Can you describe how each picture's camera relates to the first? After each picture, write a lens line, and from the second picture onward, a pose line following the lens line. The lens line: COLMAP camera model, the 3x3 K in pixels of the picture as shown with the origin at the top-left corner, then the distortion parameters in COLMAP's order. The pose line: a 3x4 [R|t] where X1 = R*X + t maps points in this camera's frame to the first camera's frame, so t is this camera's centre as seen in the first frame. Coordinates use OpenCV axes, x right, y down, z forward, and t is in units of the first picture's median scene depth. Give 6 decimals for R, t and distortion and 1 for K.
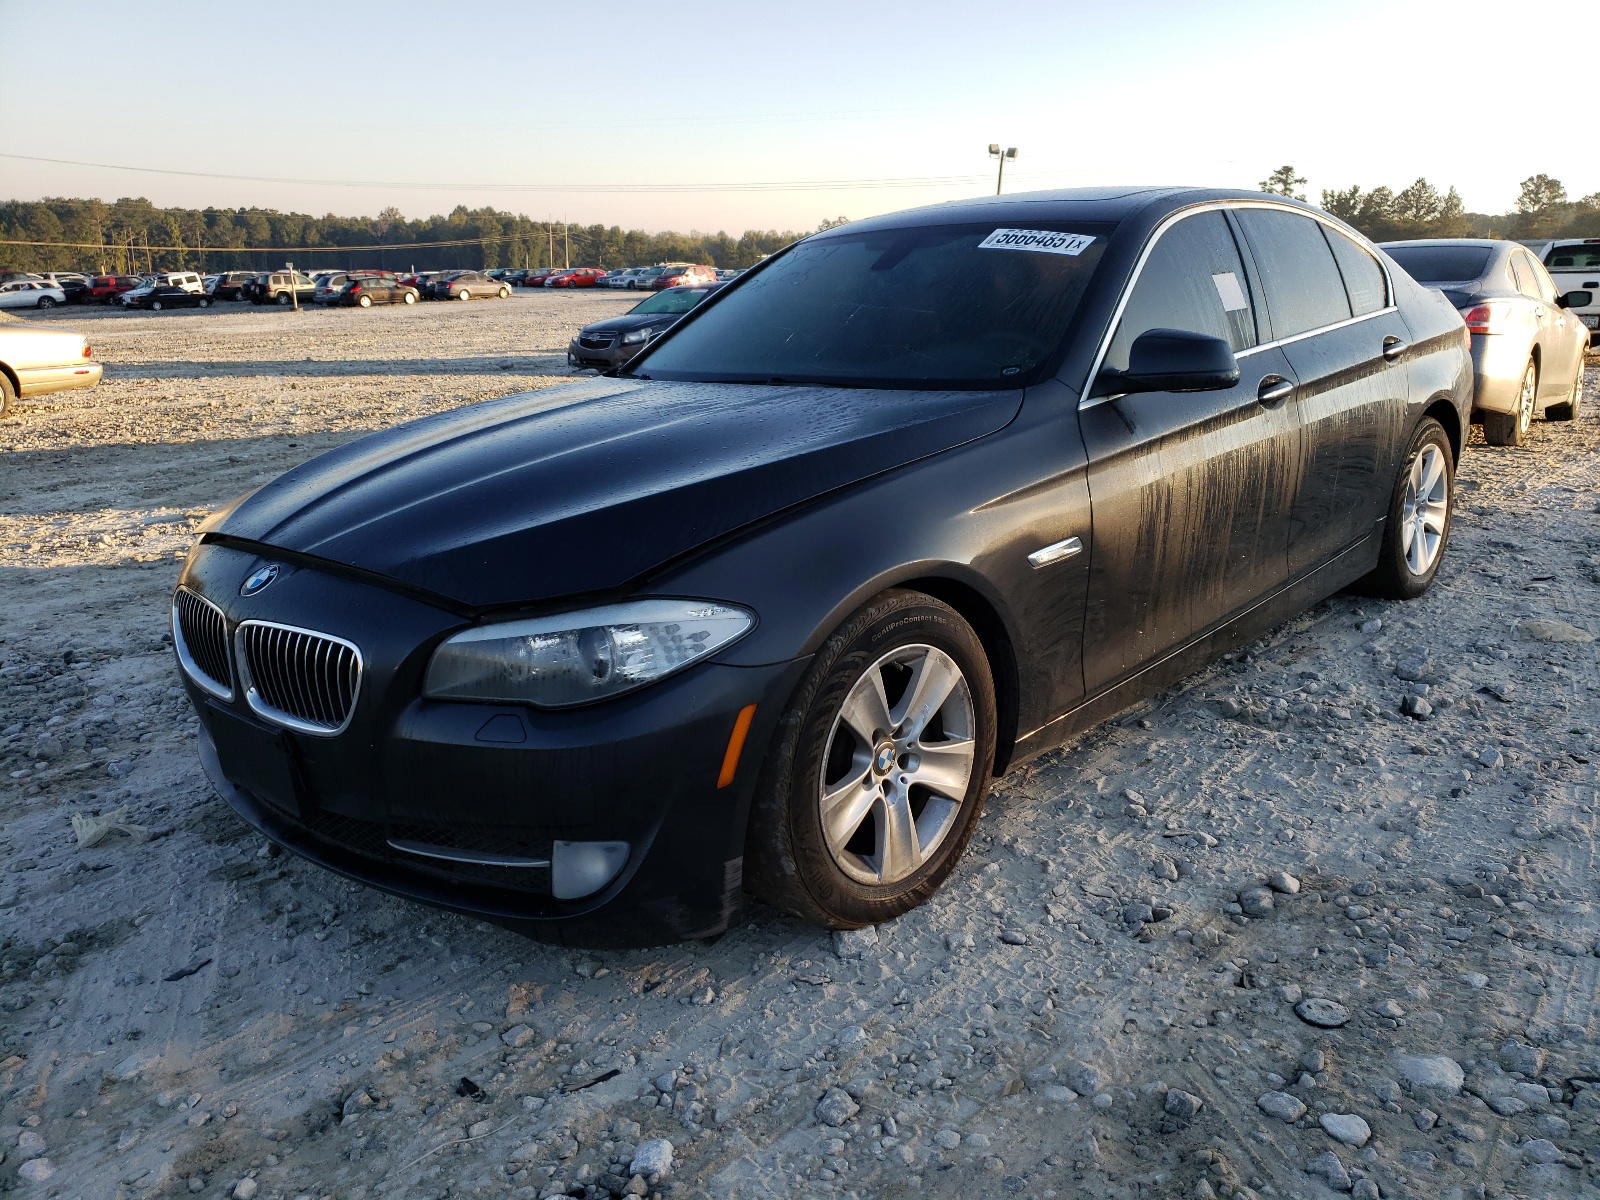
lens RADIAL K [[1280.8, 0, 834.4], [0, 1280.8, 600.1], [0, 0, 1]] dist [0.011150, 0.009869]
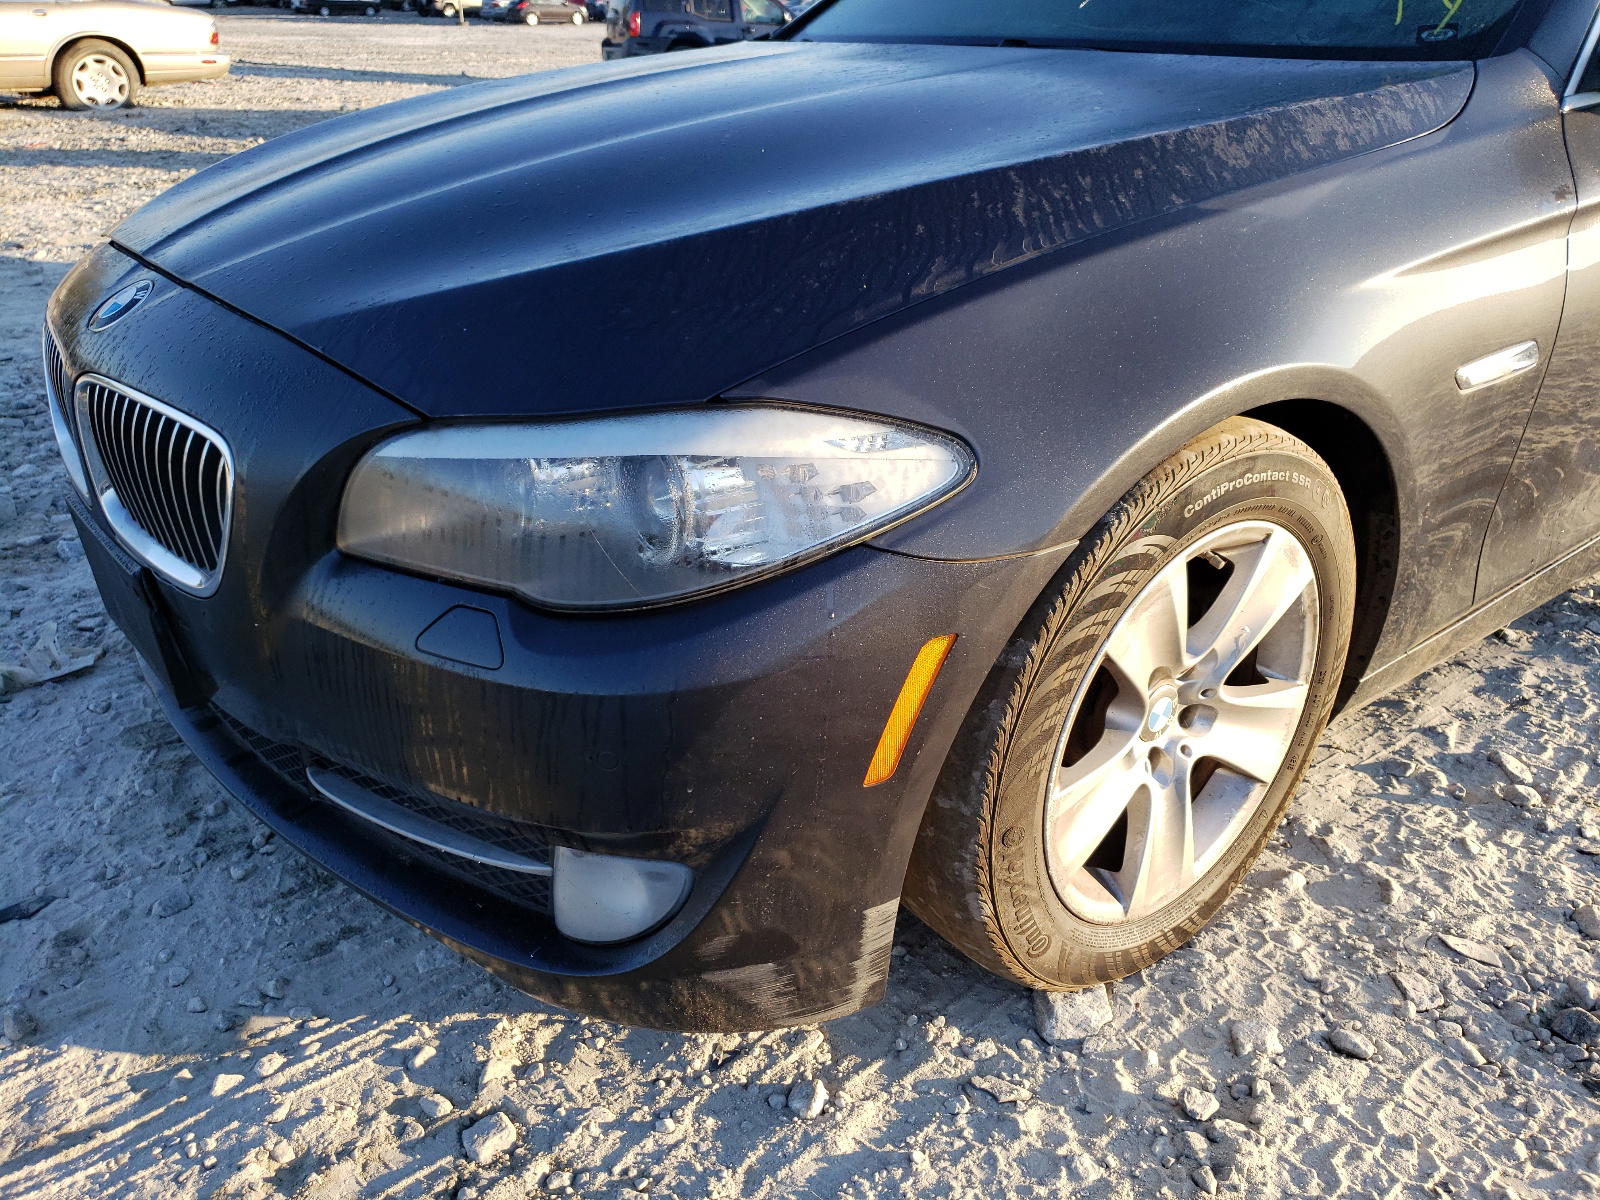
lens RADIAL K [[1280.8, 0, 834.4], [0, 1280.8, 600.1], [0, 0, 1]] dist [0.011150, 0.009869]
pose [[0.989482, 0.102766, -0.101804, -0.050868], [-0.083278, 0.980138, 0.179985, -0.016175], [0.118278, -0.169614, 0.978387, 0.437879]]
